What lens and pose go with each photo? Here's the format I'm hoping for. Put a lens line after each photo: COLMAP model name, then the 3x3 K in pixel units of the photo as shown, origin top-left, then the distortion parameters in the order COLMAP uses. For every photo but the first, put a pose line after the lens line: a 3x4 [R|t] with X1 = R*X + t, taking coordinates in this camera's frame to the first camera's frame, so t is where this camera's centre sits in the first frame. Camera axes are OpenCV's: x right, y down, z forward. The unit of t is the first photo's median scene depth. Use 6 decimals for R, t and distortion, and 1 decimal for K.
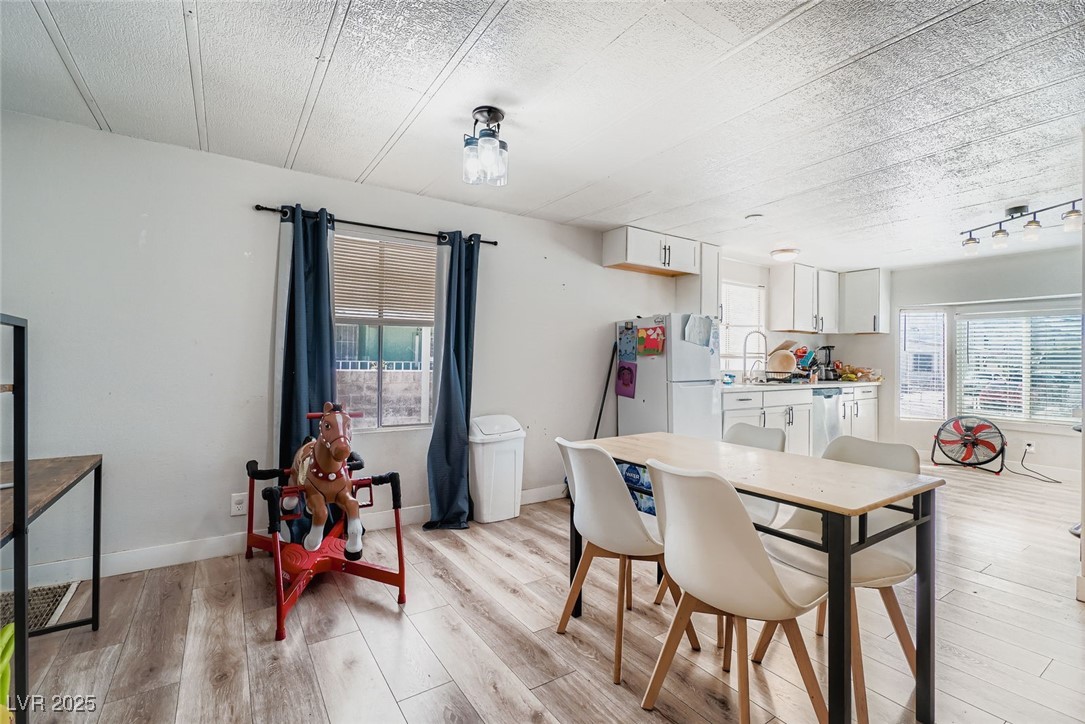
lens RADIAL K [[477.1, 0, 540.0], [0, 477.1, 363.5], [0, 0, 1]] dist [-0.023540, 0.004050]
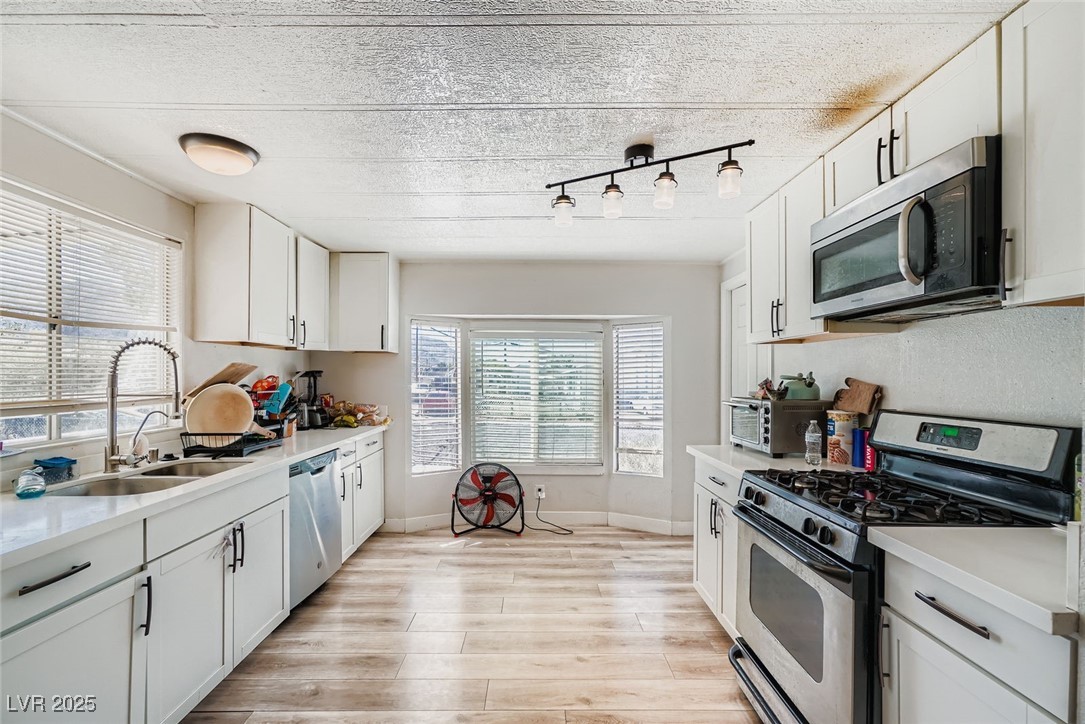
lens RADIAL K [[477.1, 0, 538.6], [0, 477.1, 371.9], [0, 0, 1]] dist [-0.023540, 0.004050]
pose [[0.532631, -0.002107, 0.846345, 0.287643], [0.008299, 0.999962, -0.002734, -0.035840], [-0.846307, 0.008480, 0.532628, 0.498795]]
